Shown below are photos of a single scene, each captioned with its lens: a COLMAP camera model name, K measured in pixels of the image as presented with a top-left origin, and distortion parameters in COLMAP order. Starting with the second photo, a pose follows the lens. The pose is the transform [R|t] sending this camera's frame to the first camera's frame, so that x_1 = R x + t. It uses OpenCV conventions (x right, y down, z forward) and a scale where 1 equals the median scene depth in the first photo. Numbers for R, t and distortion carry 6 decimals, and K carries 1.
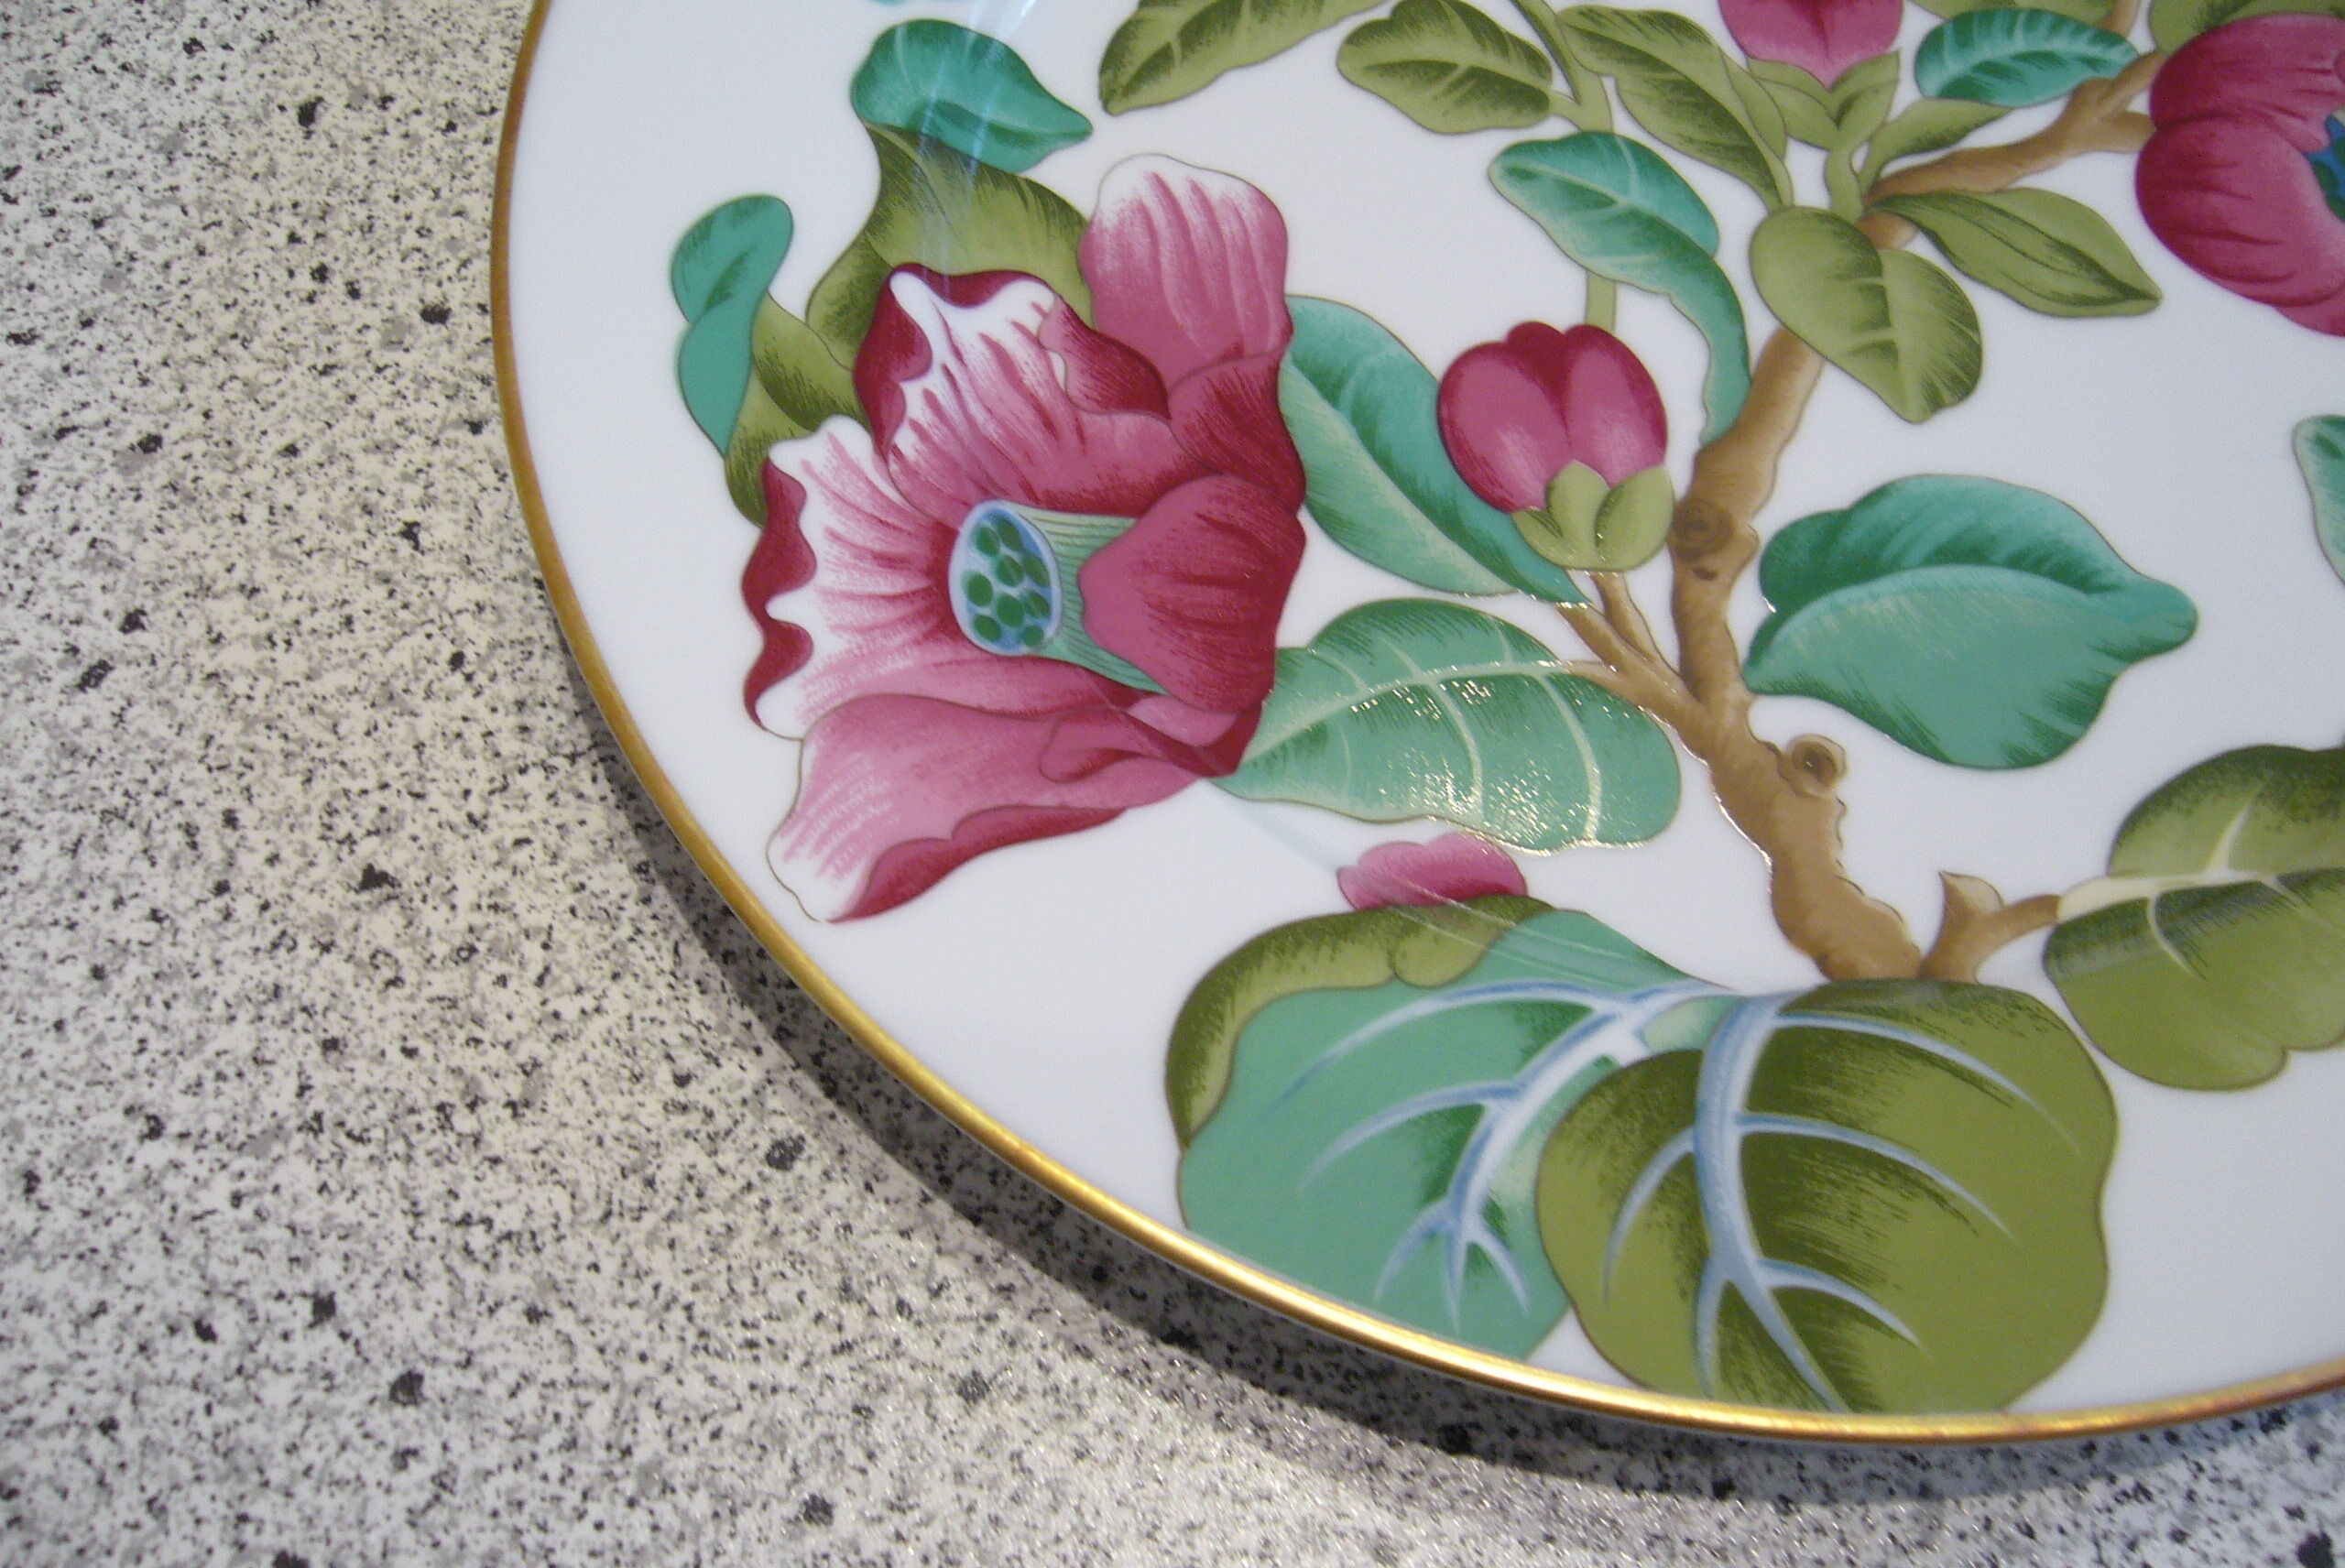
lens RADIAL K [[2492.1, 0, 1161.9], [0, 2492.1, 794.6], [0, 0, 1]] dist [-0.087897, 0.043859]
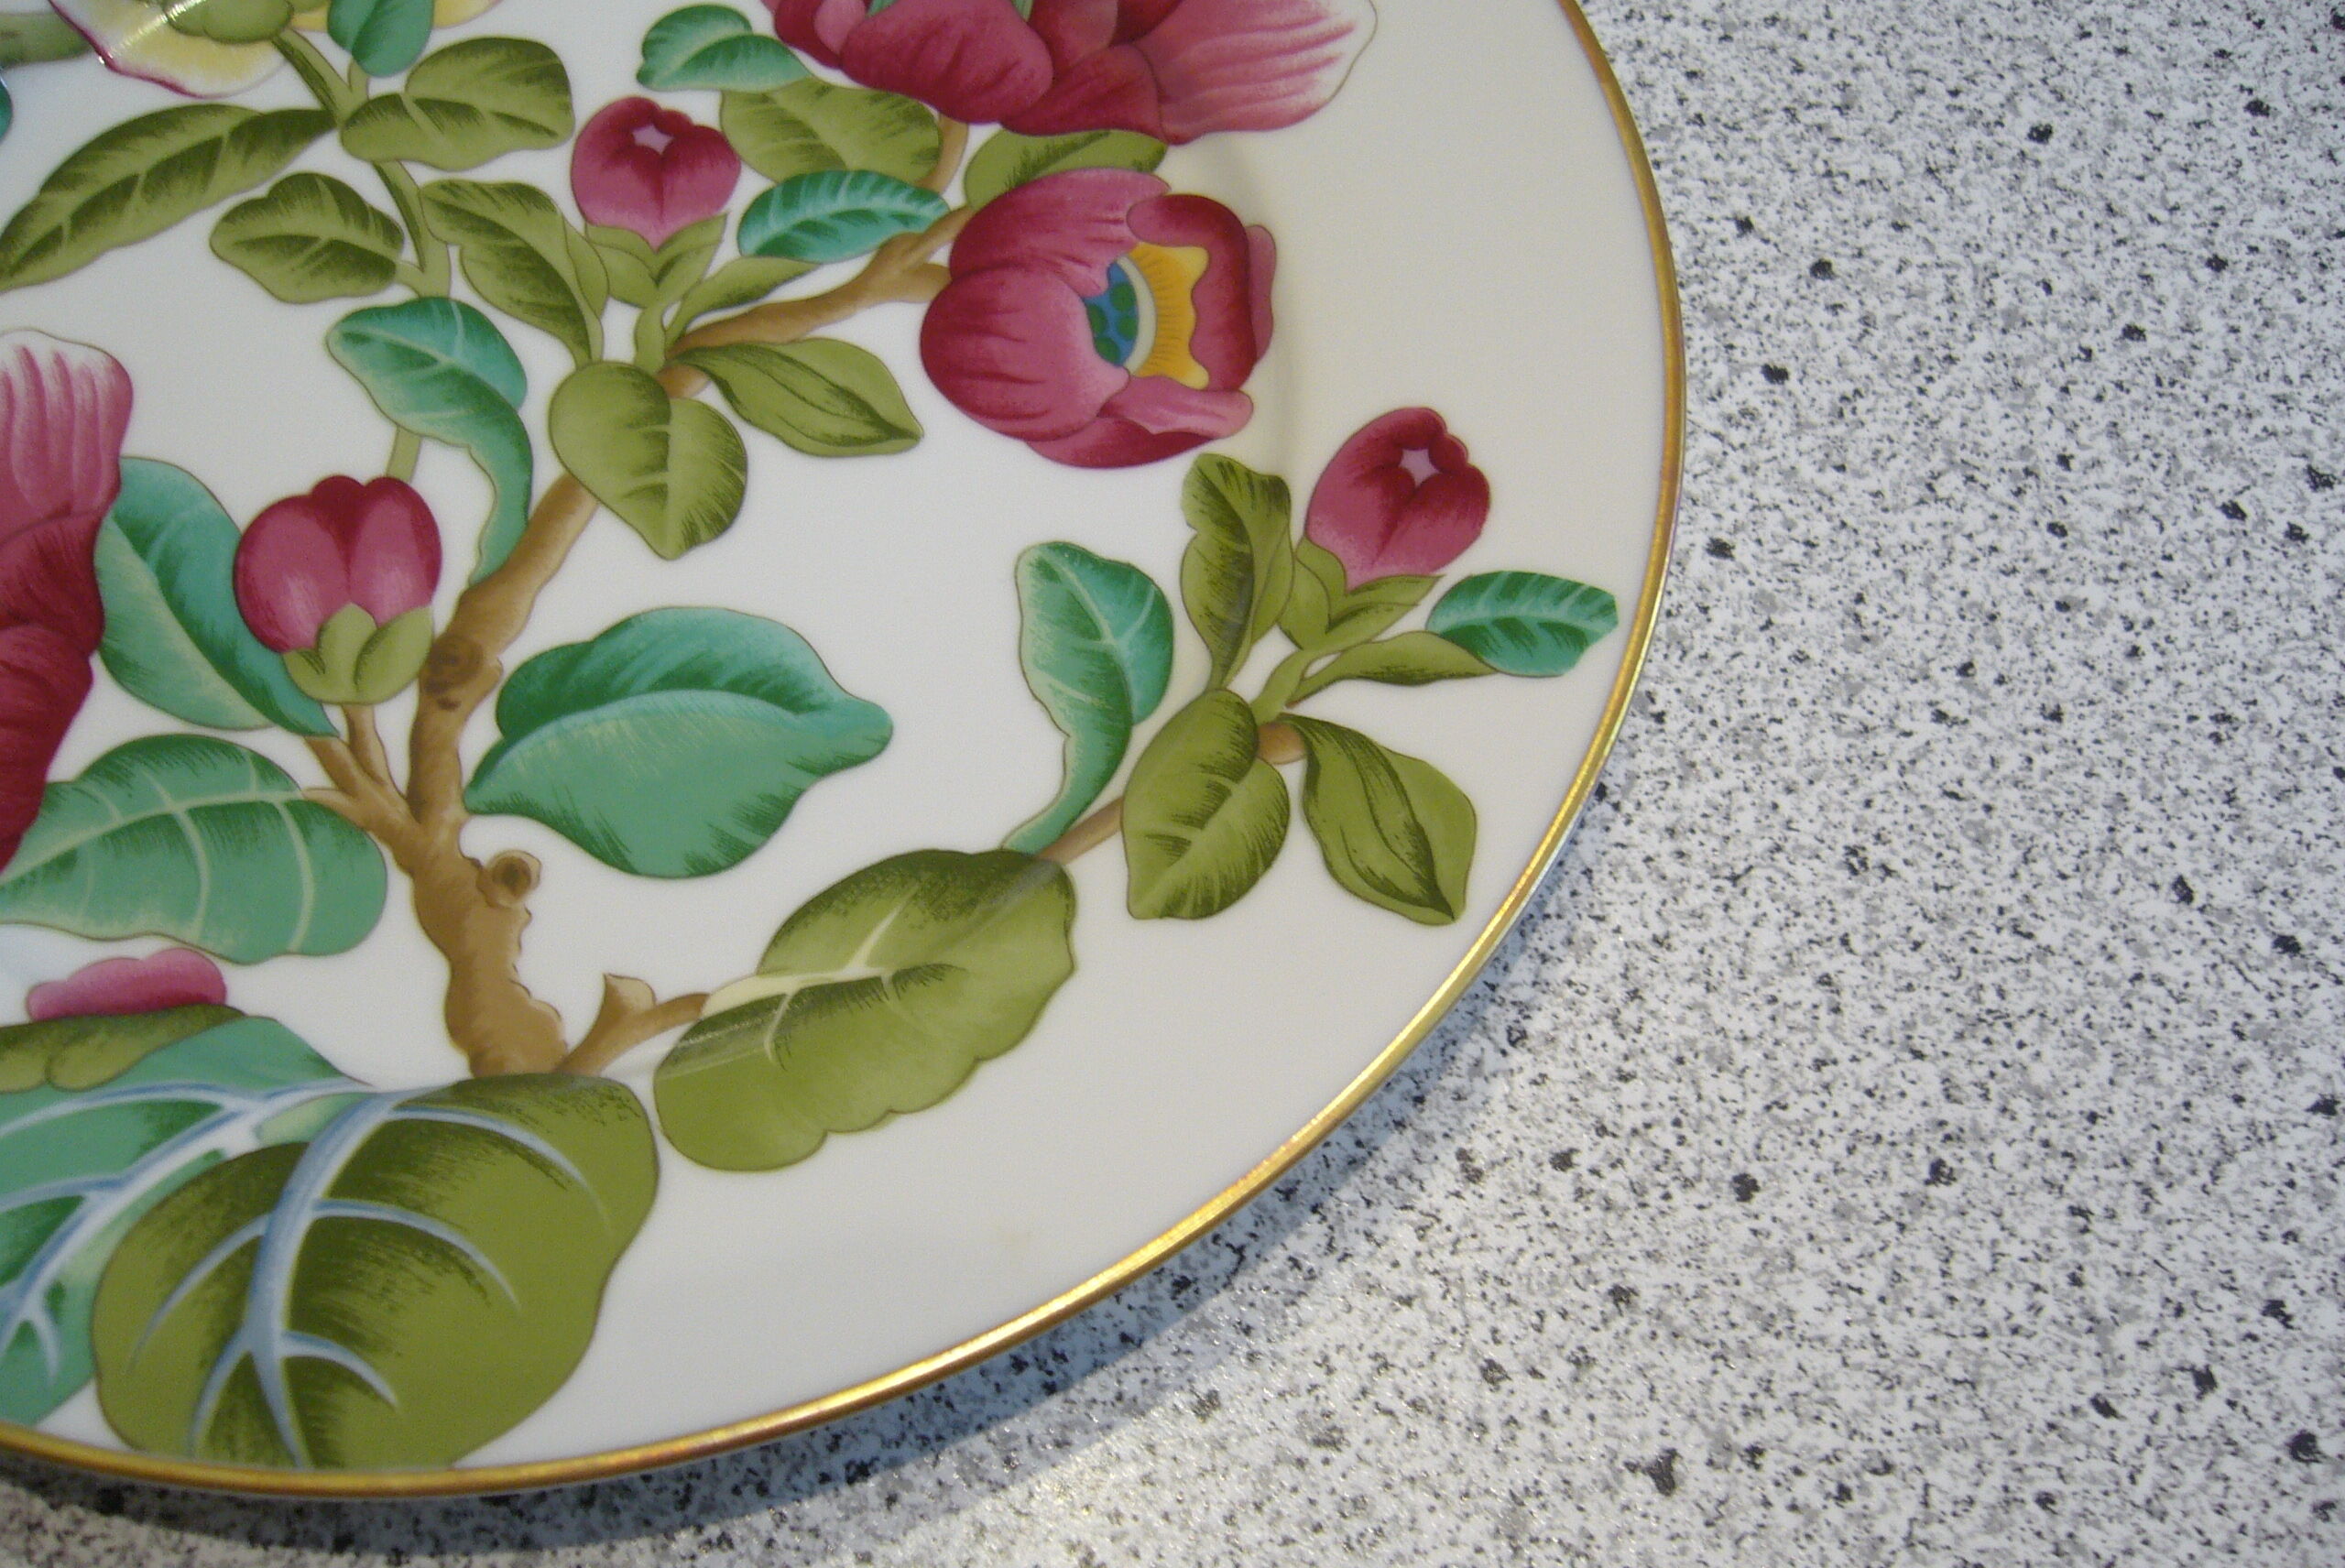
lens RADIAL K [[2492.1, 0, 1161.9], [0, 2492.1, 794.6], [0, 0, 1]] dist [-0.087897, 0.043859]
pose [[0.998426, -0.023042, 0.051126, 0.458258], [0.024696, 0.999184, -0.031961, -0.006206], [-0.050348, 0.033173, 0.998181, -0.100551]]
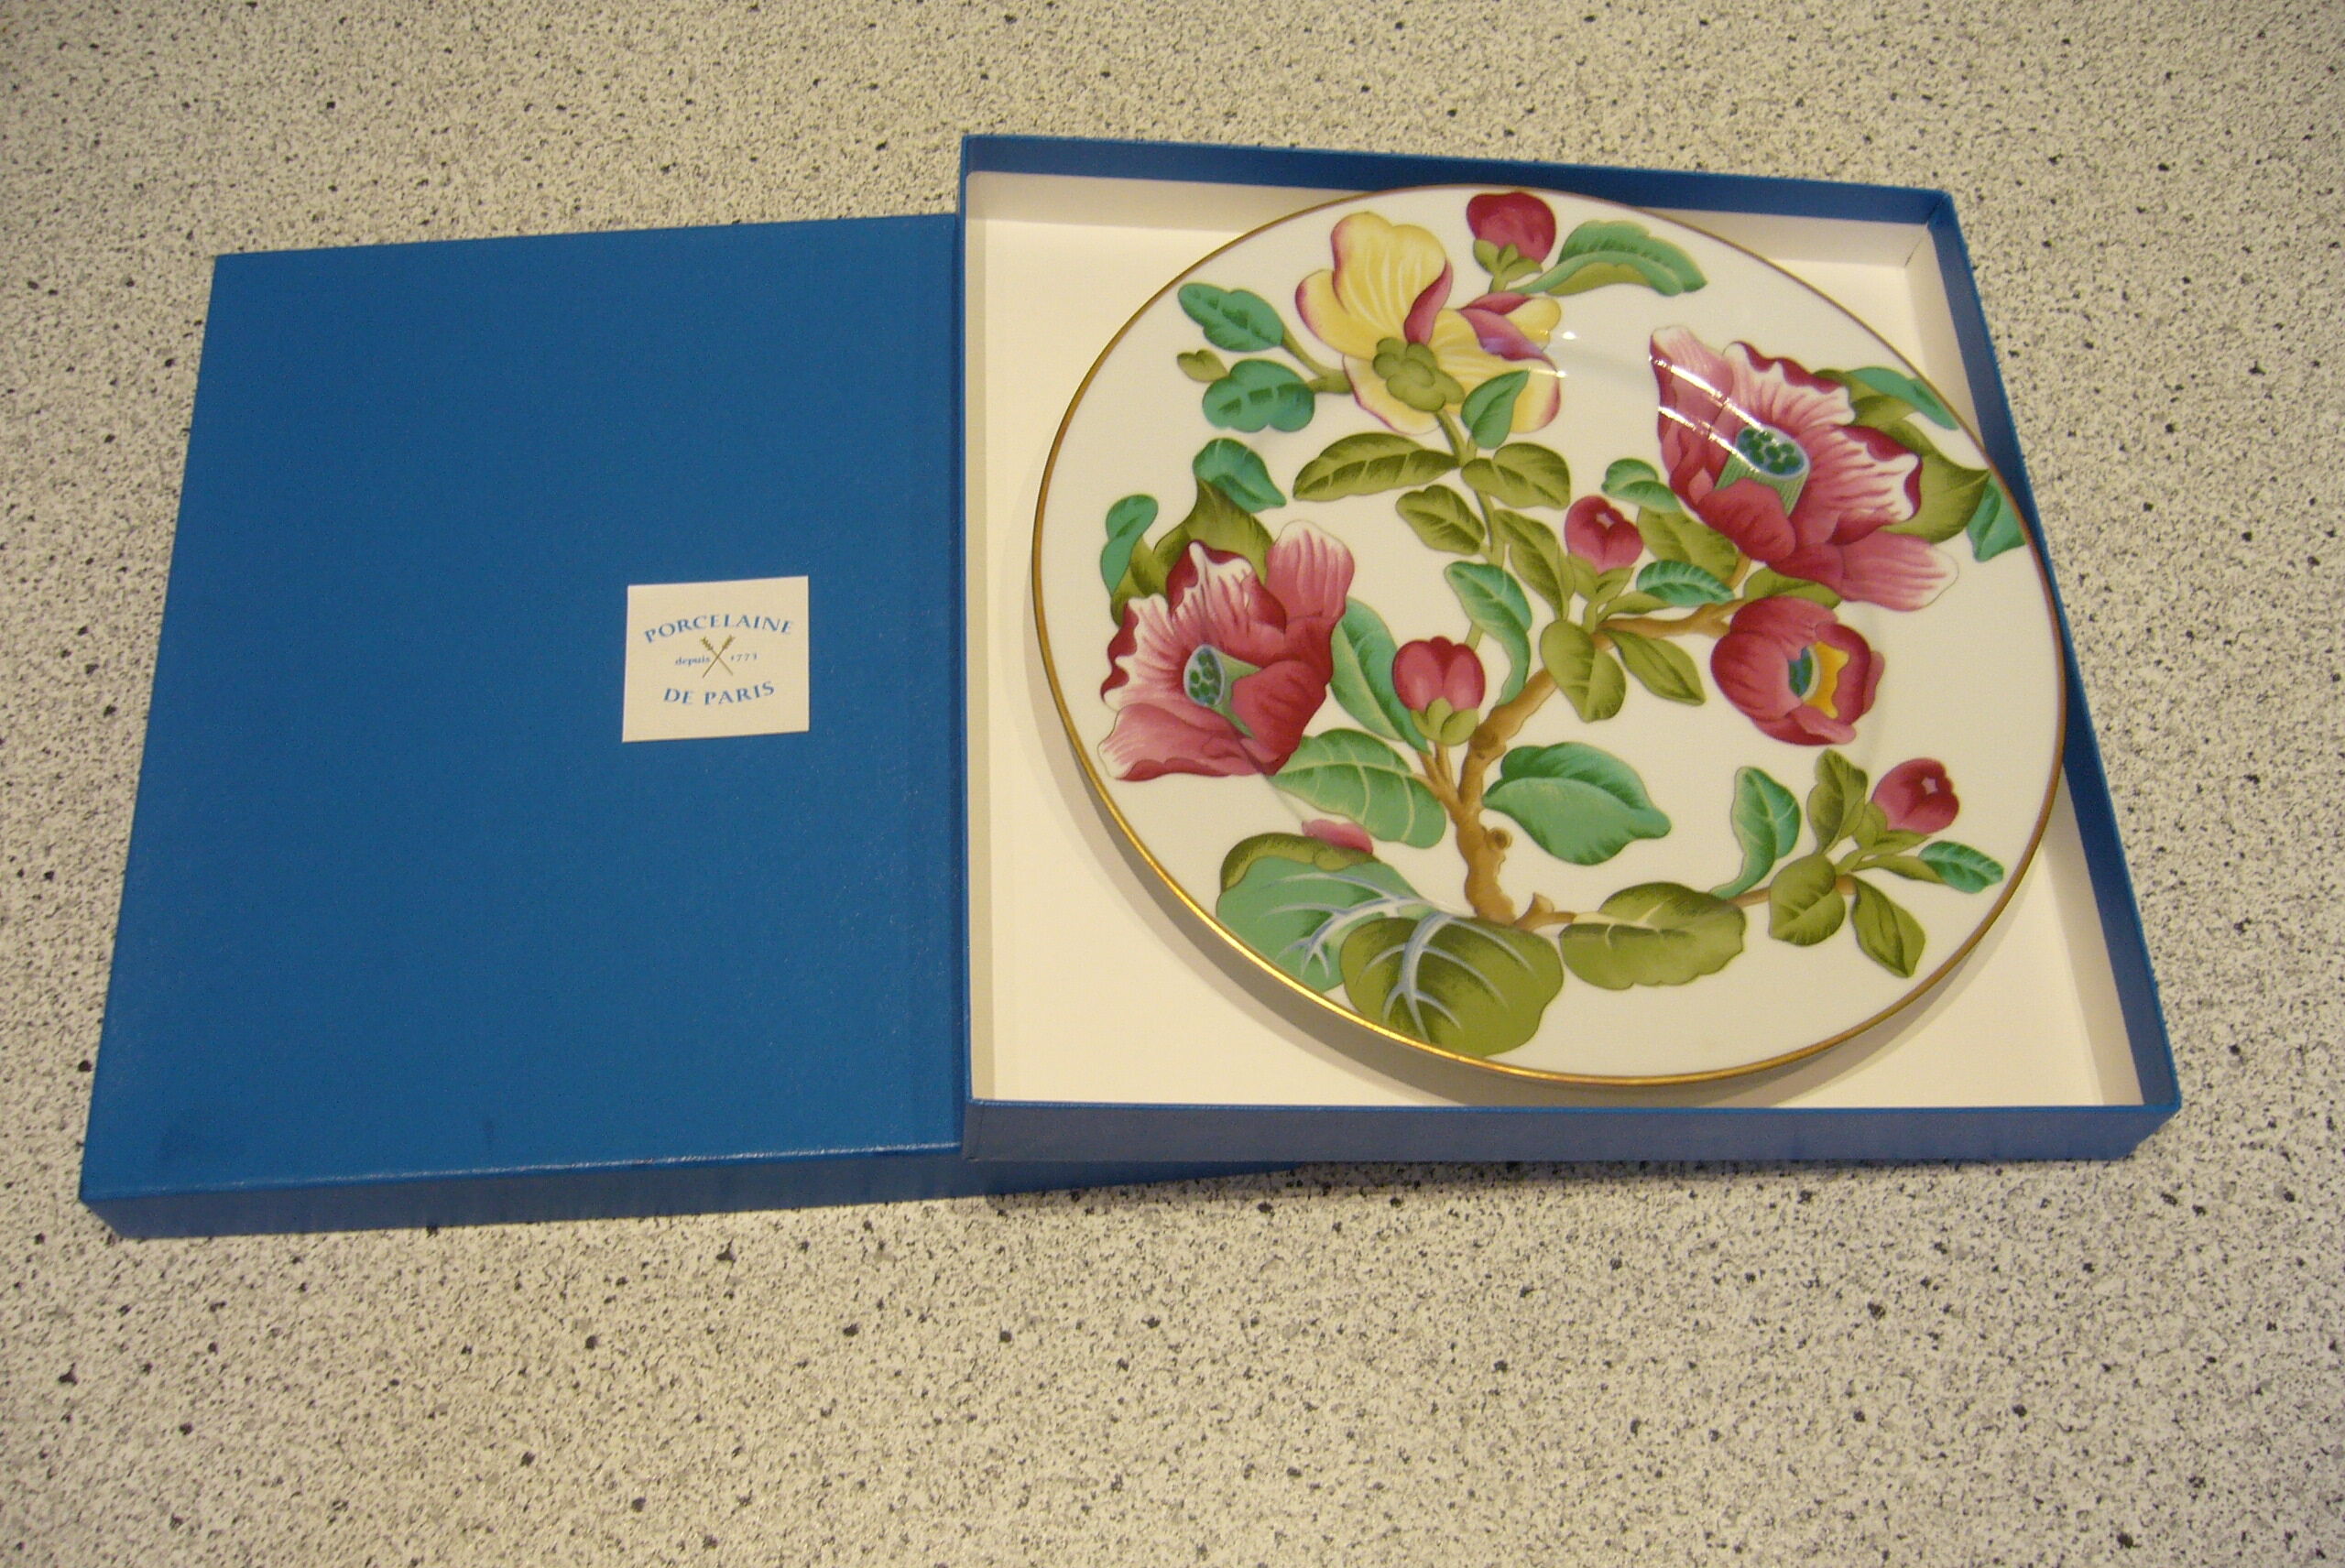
lens RADIAL K [[2492.1, 0, 1161.9], [0, 2492.1, 794.6], [0, 0, 1]] dist [-0.087897, 0.043859]
pose [[0.959513, 0.281647, 0.003173, -0.073862], [-0.280603, 0.956812, -0.075984, 0.210847], [-0.024437, 0.072018, 0.997104, -1.360617]]
